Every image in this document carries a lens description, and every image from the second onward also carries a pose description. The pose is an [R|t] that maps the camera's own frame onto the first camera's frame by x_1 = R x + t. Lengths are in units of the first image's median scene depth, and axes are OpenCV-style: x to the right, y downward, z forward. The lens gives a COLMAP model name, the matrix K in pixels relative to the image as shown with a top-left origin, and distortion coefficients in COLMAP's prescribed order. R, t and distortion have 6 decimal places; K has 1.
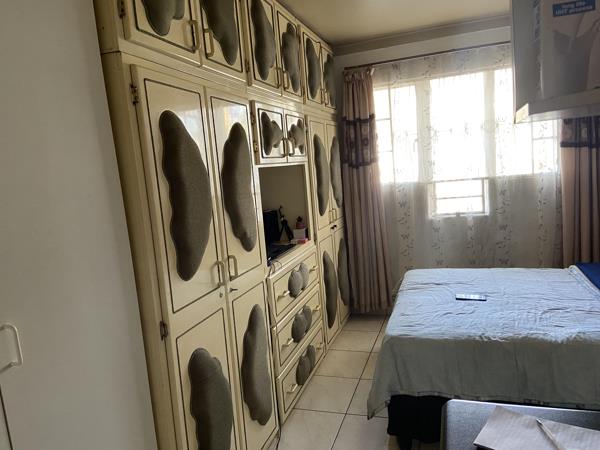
lens RADIAL K [[454.5, 0, 297.5], [0, 454.5, 226.9], [0, 0, 1]] dist [0.079123, -0.053007]
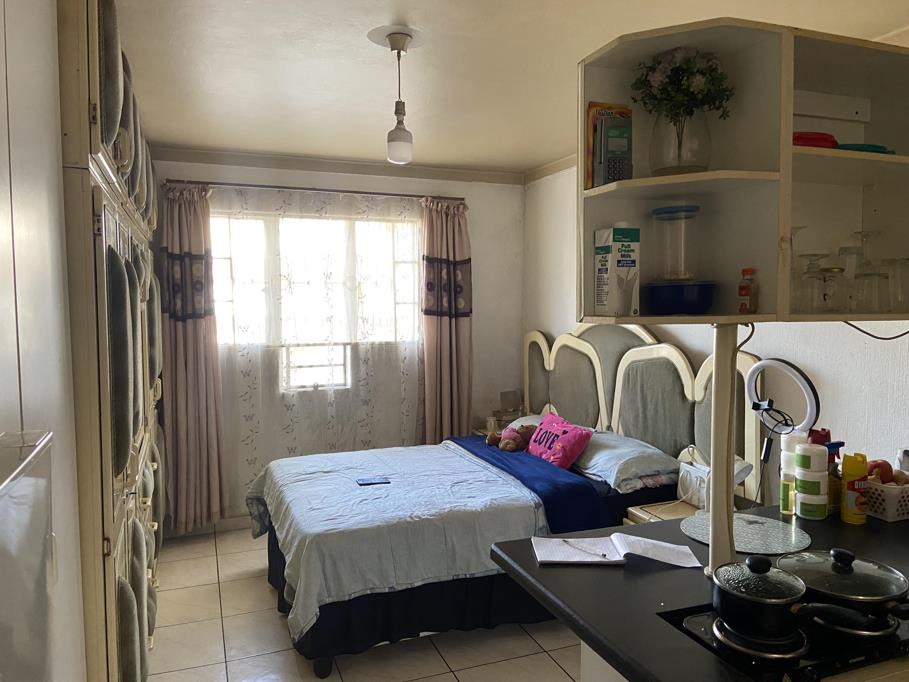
lens RADIAL K [[688.6, 0, 453.8], [0, 688.6, 334.4], [0, 0, 1]] dist [0.079123, -0.053007]
pose [[0.770782, 0.047516, 0.635324, -0.252004], [0.020621, 0.994832, -0.099421, 0.006683], [-0.636765, 0.089733, 0.765819, -0.090776]]
